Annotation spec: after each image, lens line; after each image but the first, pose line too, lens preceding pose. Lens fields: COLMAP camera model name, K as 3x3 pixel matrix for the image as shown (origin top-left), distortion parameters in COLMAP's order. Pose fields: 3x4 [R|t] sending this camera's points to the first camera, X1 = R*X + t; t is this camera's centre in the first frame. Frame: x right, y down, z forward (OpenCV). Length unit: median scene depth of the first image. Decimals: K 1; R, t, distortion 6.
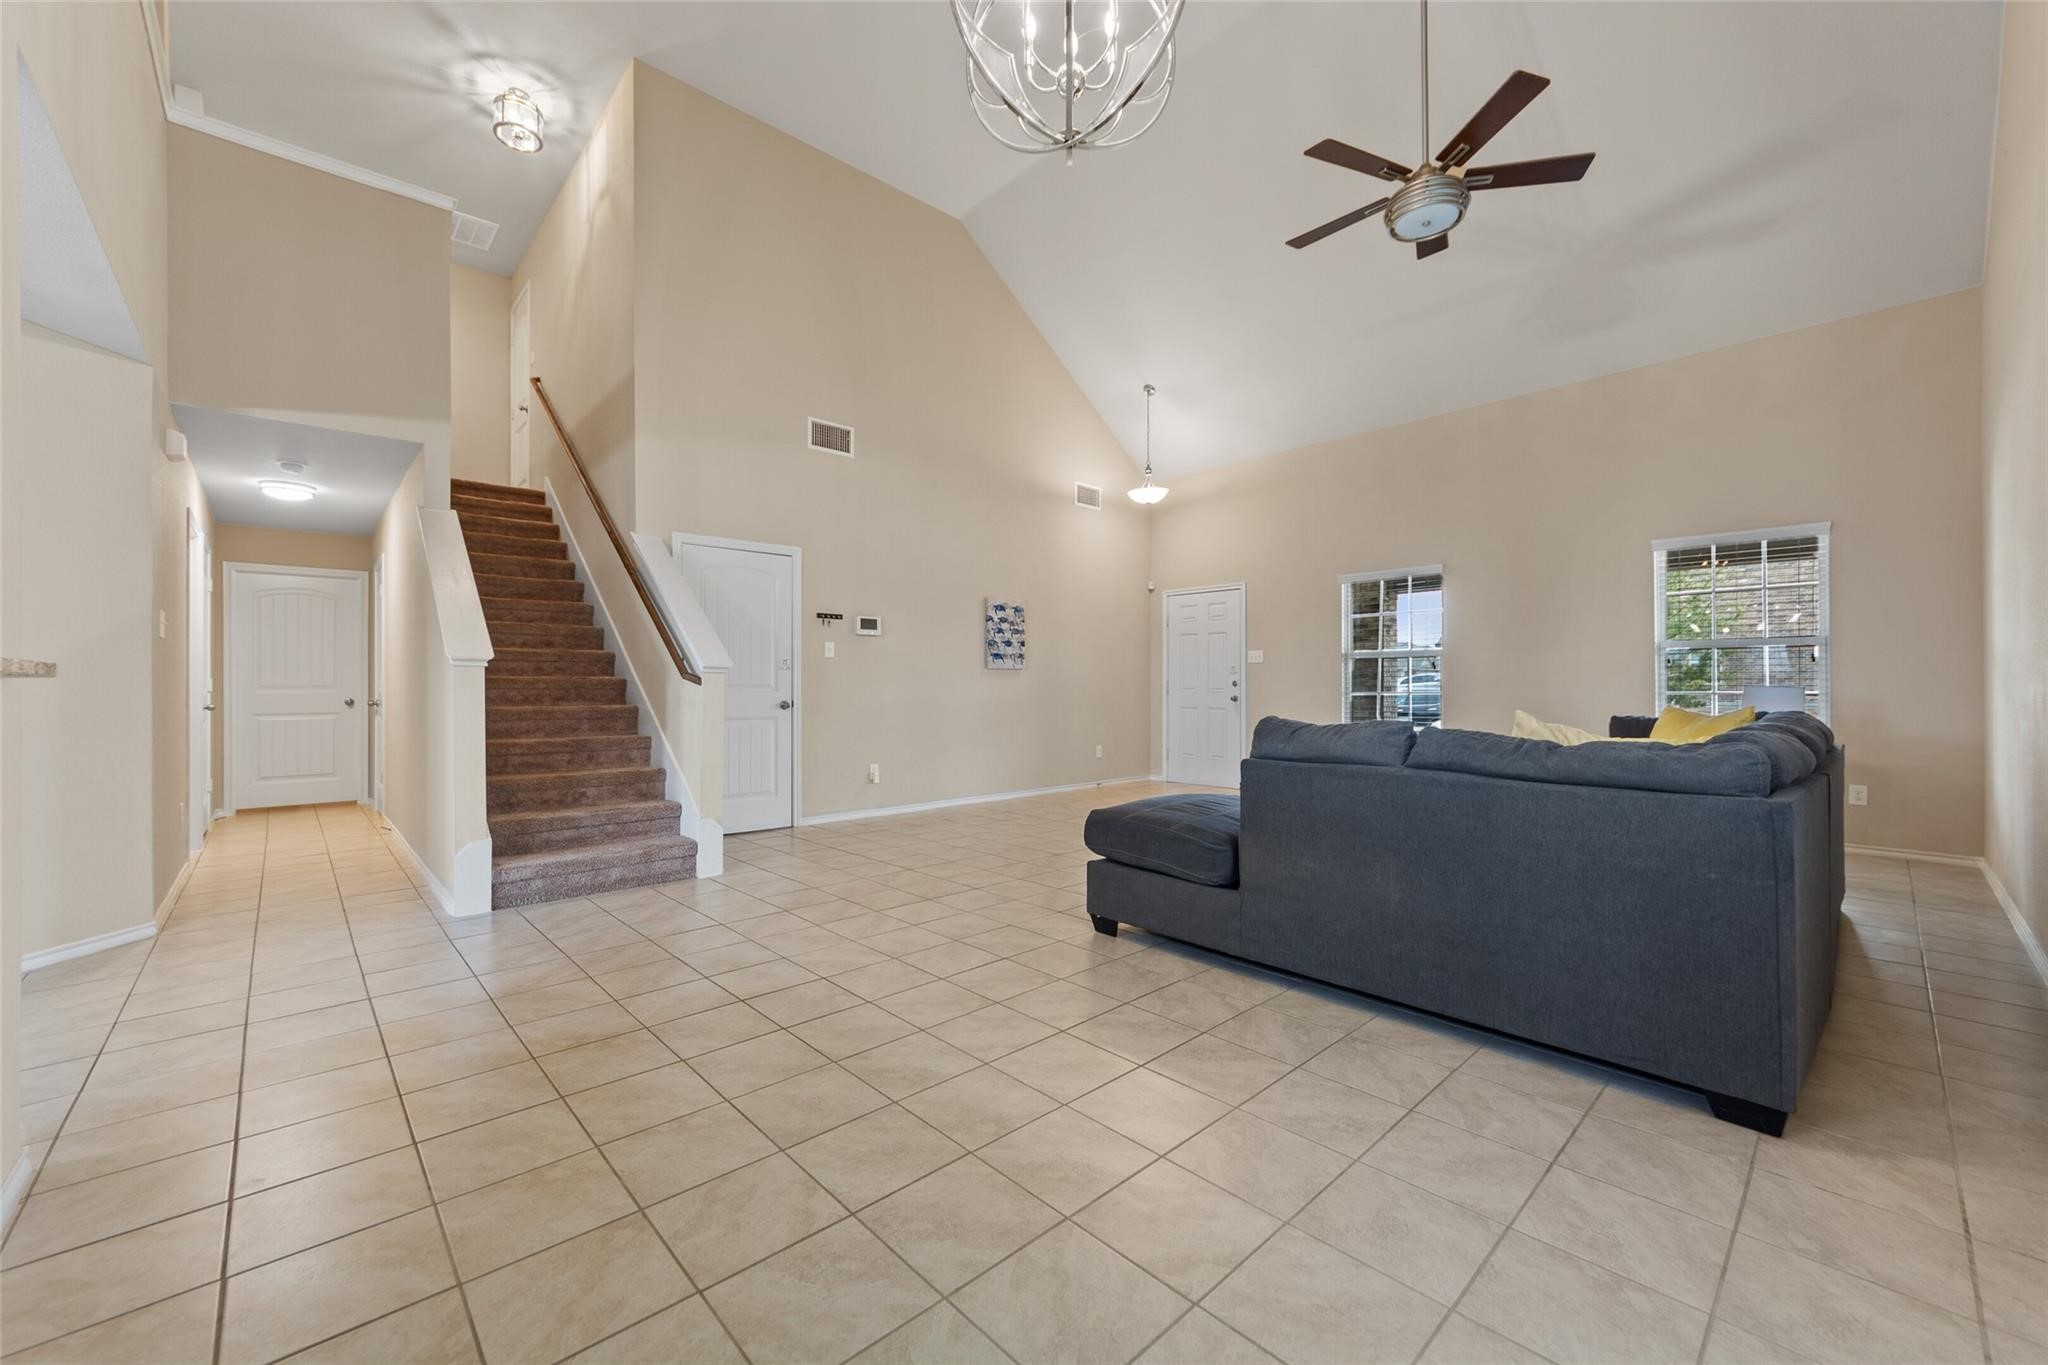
lens RADIAL K [[790.6, 0, 1036.9], [0, 790.6, 686.8], [0, 0, 1]] dist [-0.023026, 0.000485]
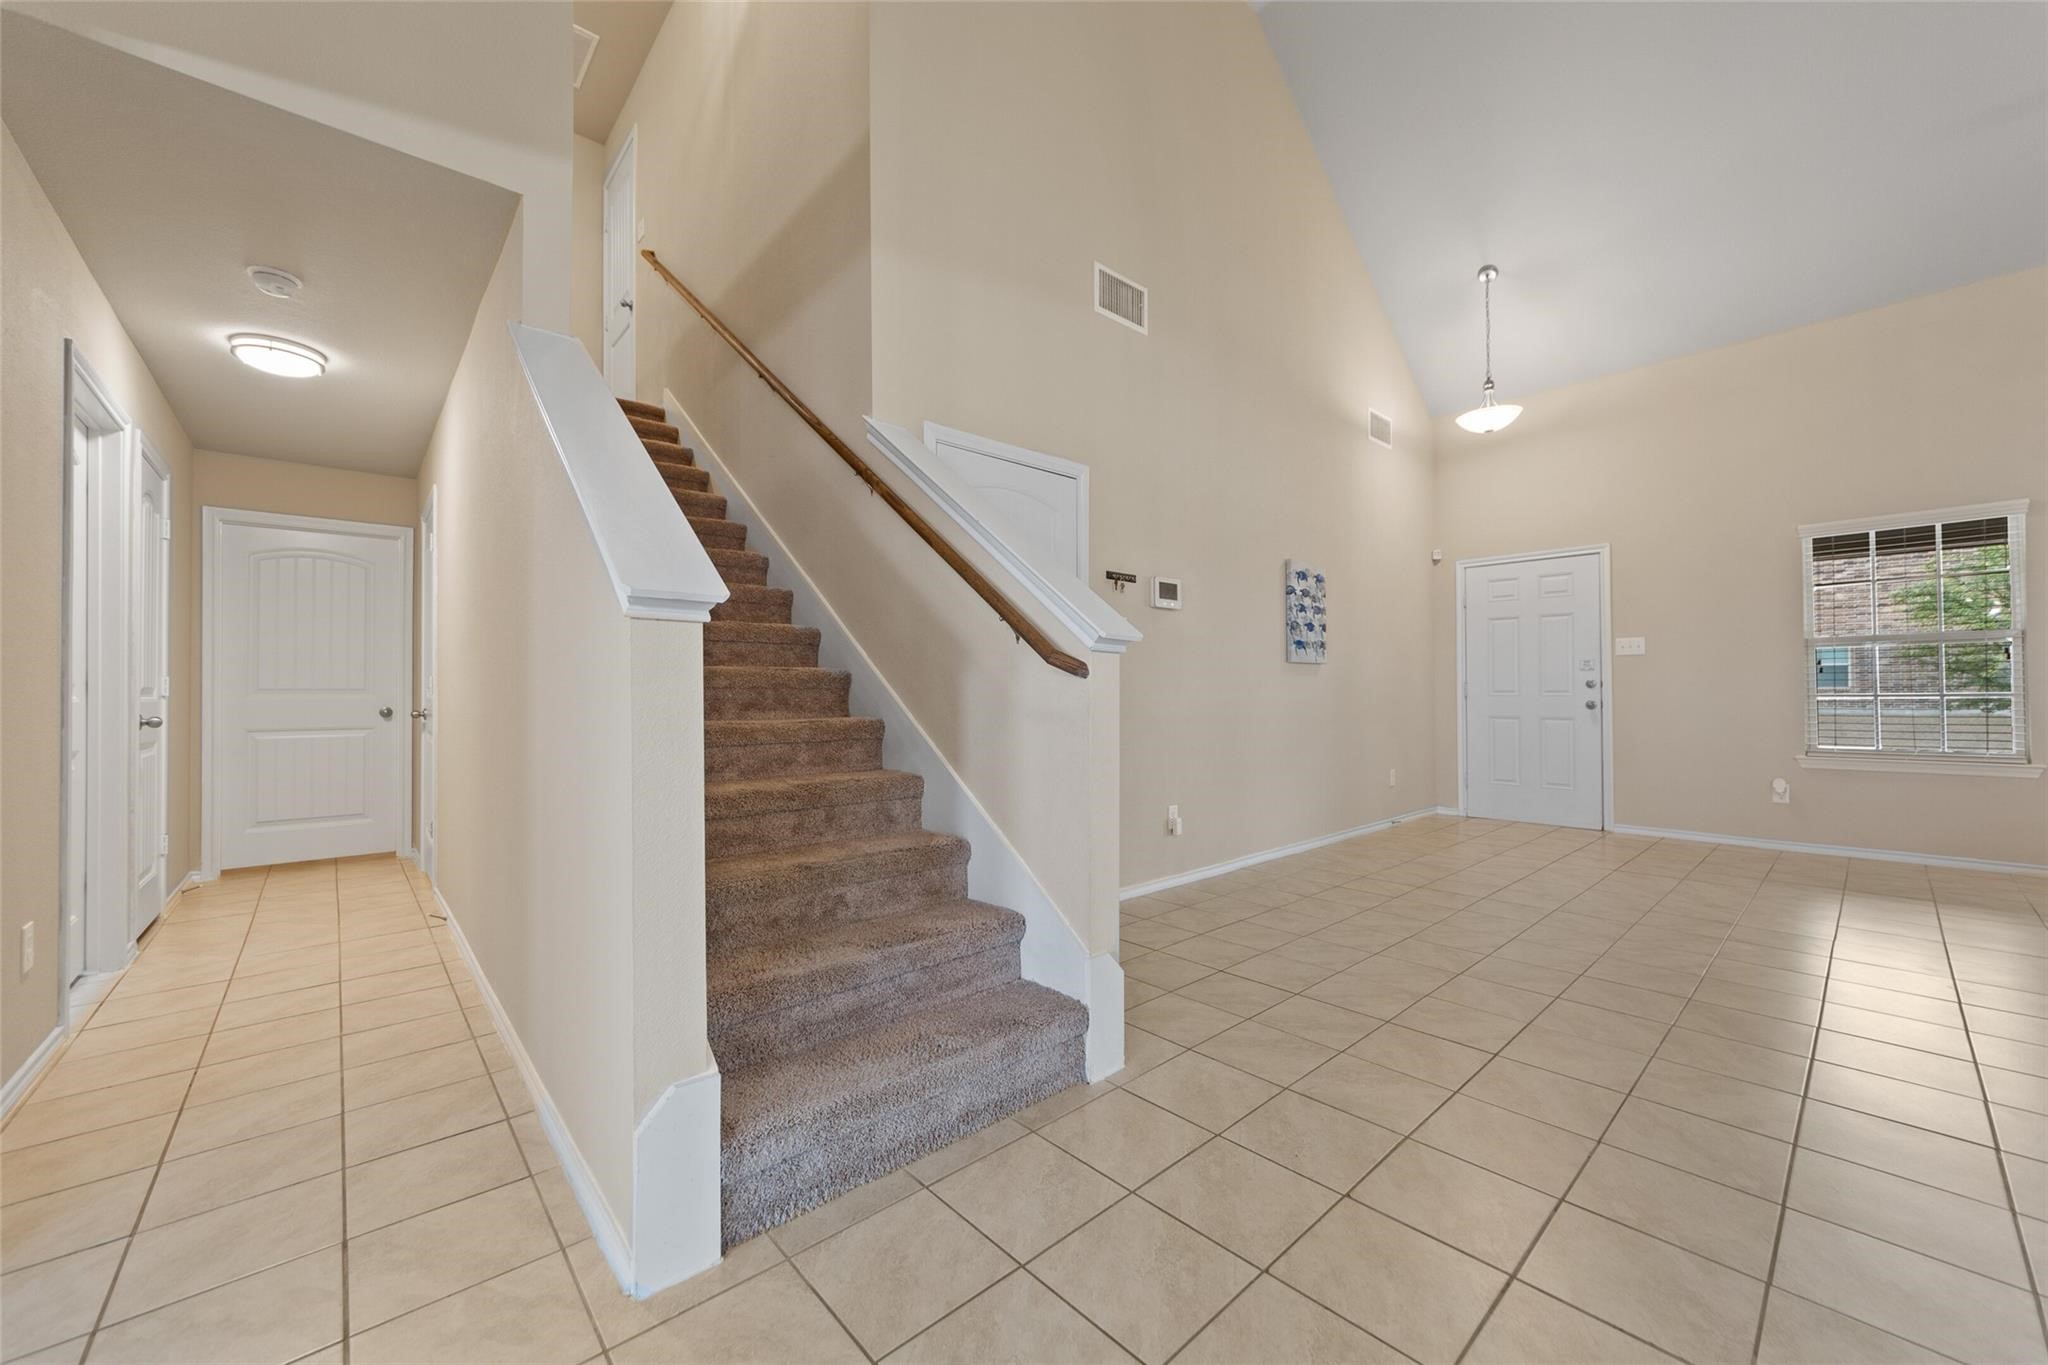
lens RADIAL K [[768.7, 0, 1021.0], [0, 768.7, 685.9], [0, 0, 1]] dist [-0.011099, -0.000192]
pose [[0.999216, -0.003268, -0.039458, -0.303080], [0.002783, 0.999920, -0.012342, 0.006058], [0.039495, 0.012223, 0.999145, 0.355327]]
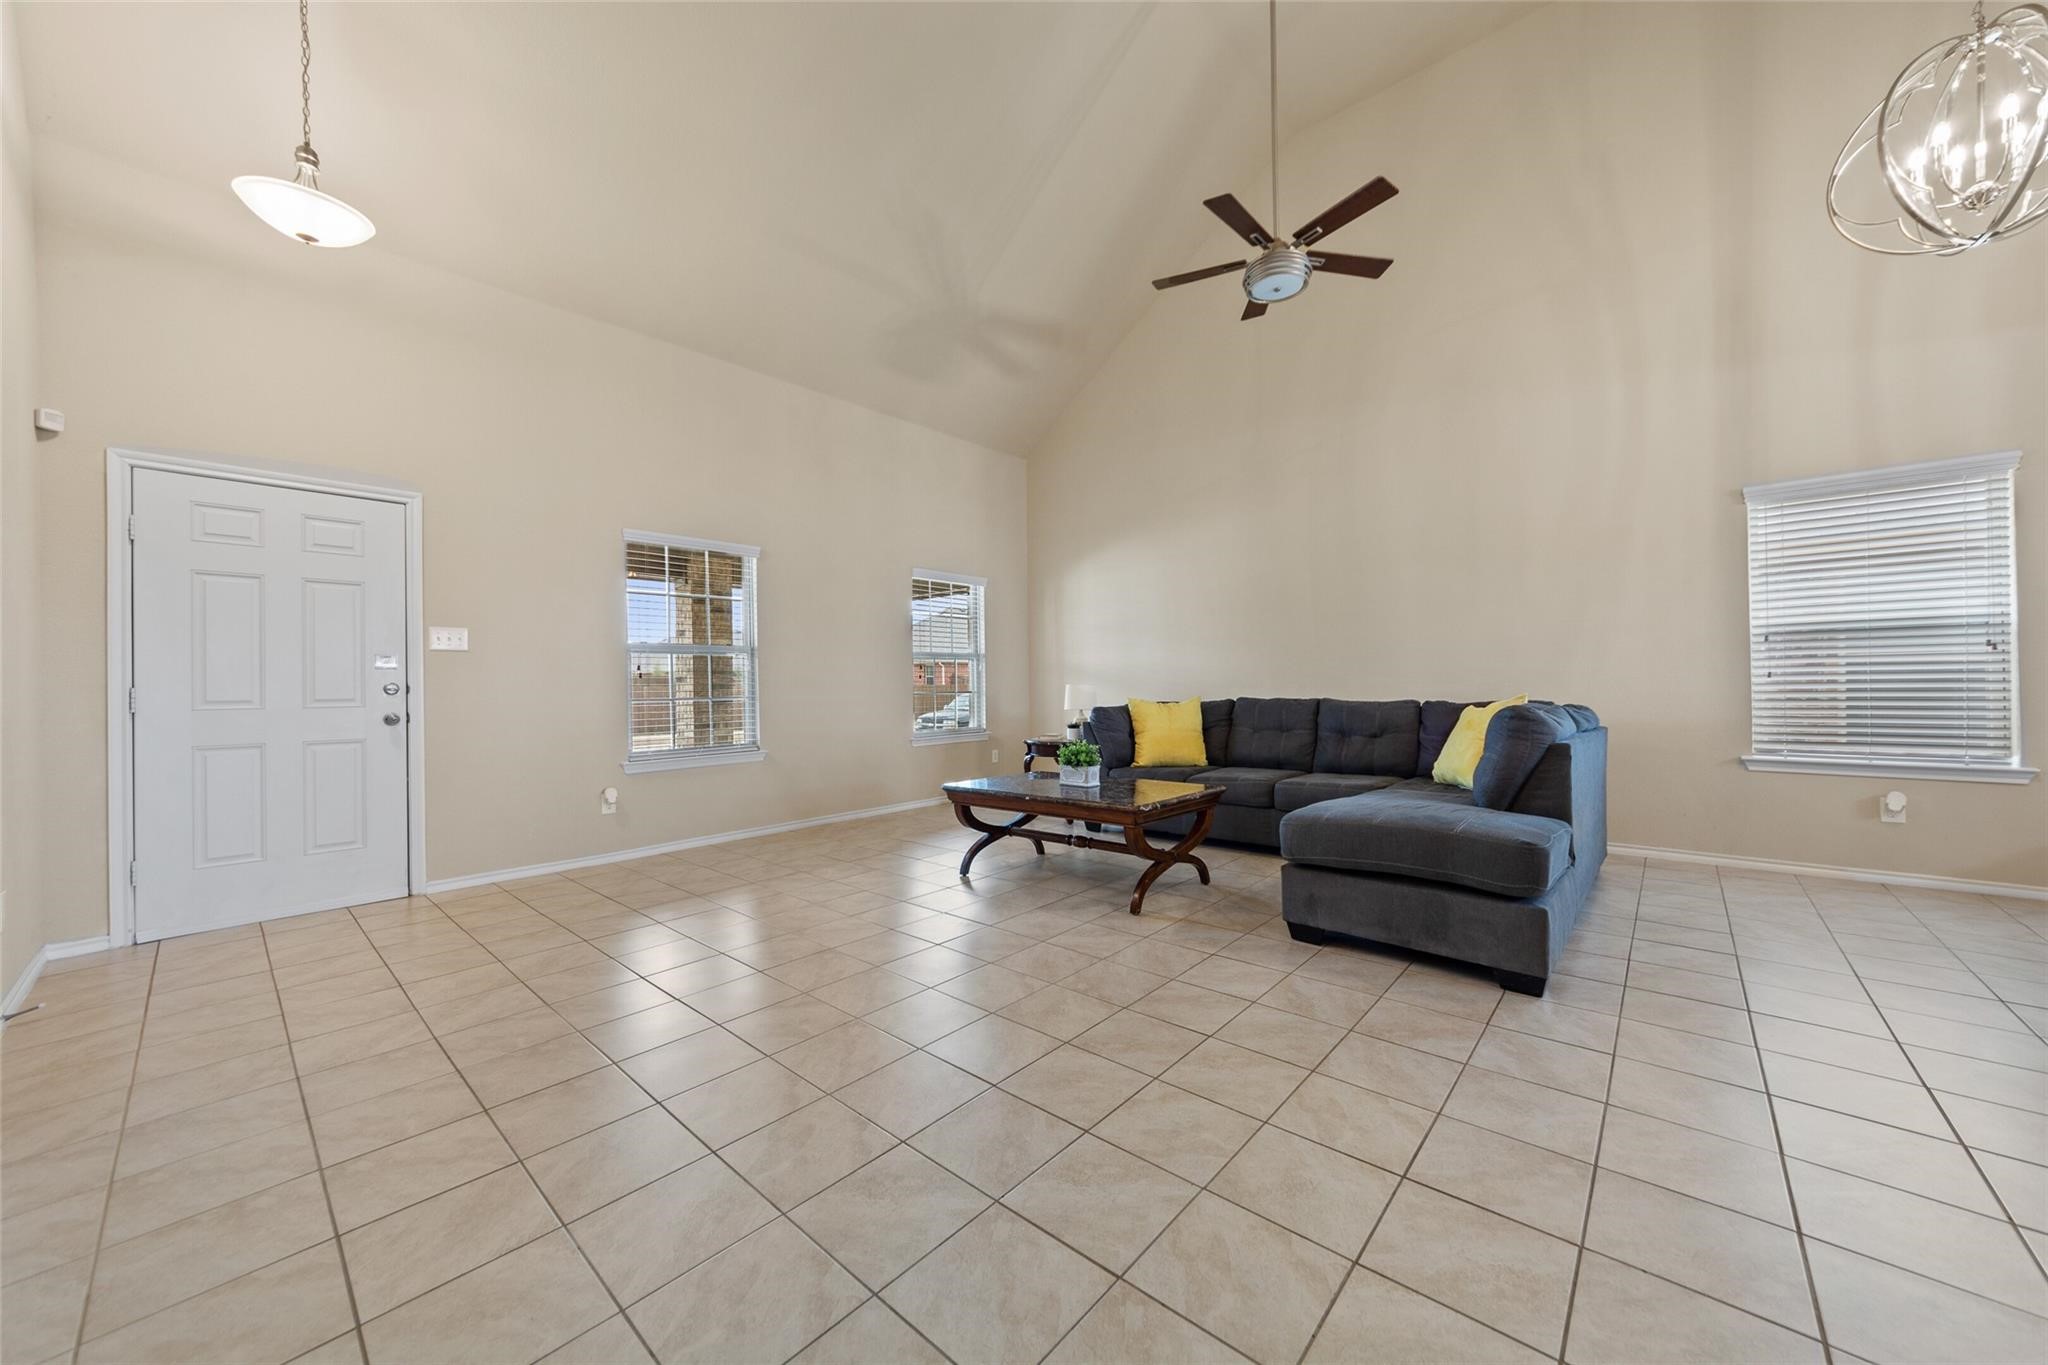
lens RADIAL K [[734.4, 0, 1021.9], [0, 734.4, 683.2], [0, 0, 1]] dist [0.002380, 0.000620]
pose [[-0.078100, 0.005803, 0.996929, -0.309127], [0.014163, 0.999889, -0.004711, -0.000164], [-0.996845, 0.013751, -0.078174, 0.800663]]
